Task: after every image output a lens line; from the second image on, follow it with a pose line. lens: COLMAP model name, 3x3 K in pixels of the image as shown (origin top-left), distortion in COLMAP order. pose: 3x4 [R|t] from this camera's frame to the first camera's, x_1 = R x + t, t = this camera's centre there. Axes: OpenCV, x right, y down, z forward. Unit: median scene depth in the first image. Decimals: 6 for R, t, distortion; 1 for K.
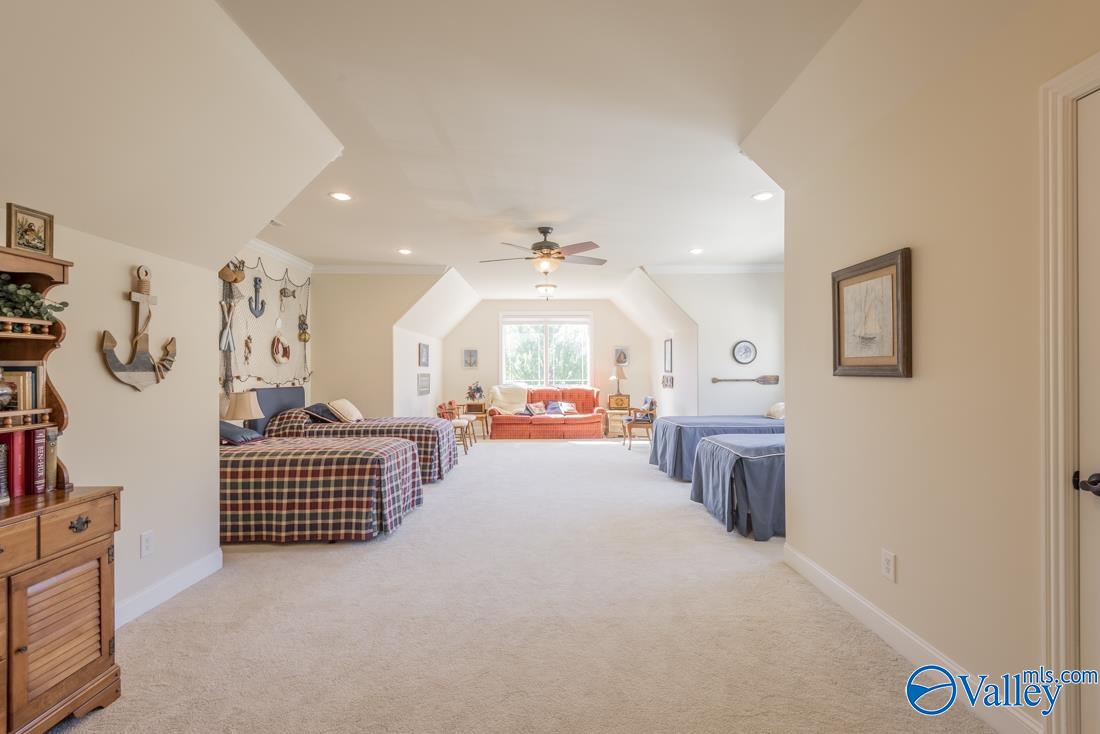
lens RADIAL K [[505.0, 0, 552.1], [0, 505.0, 372.5], [0, 0, 1]] dist [0.004009, -0.001634]
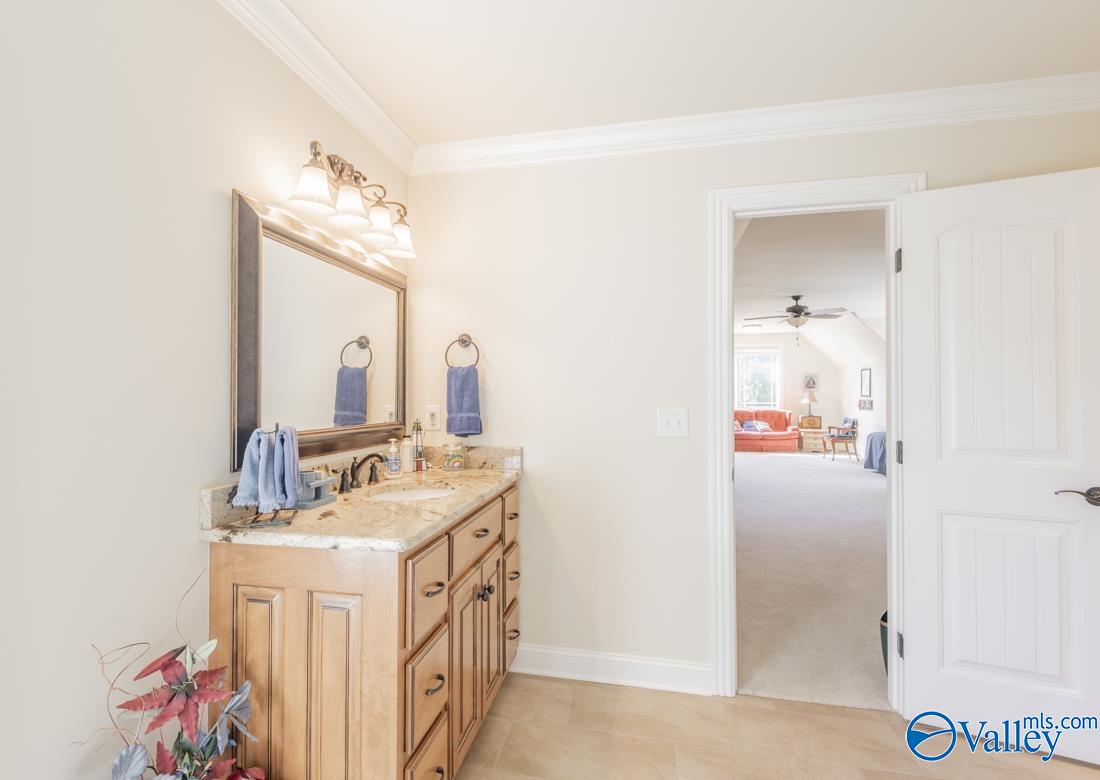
lens RADIAL K [[512.9, 0, 517.7], [0, 512.9, 393.9], [0, 0, 1]] dist [0.000630, -0.000069]
pose [[0.961672, 0.000692, -0.274203, -0.191666], [-0.001480, 0.999995, -0.002667, -0.002060], [0.274200, 0.002970, 0.961668, -0.311849]]
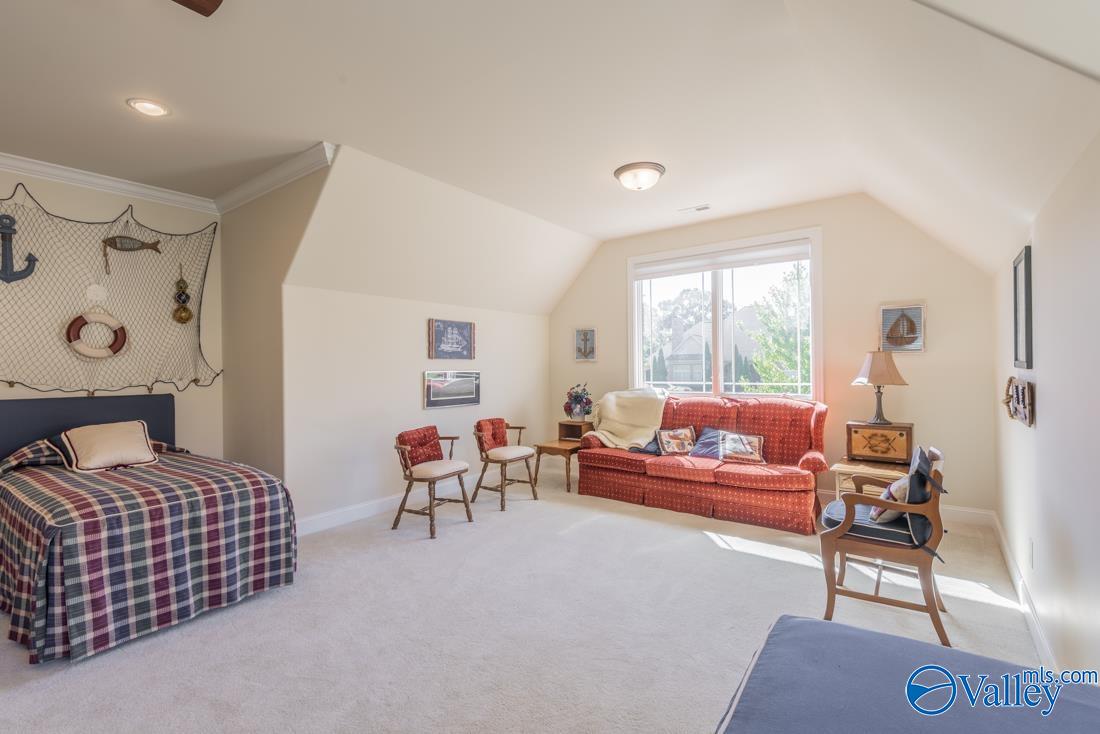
lens RADIAL K [[505.0, 0, 539.8], [0, 505.0, 365.7], [0, 0, 1]] dist [0.004009, -0.001634]
pose [[0.786518, -0.005516, -0.617543, 0.170013], [0.006231, 0.999980, -0.000995, -0.002503], [0.617536, -0.003065, 0.786537, 0.538290]]
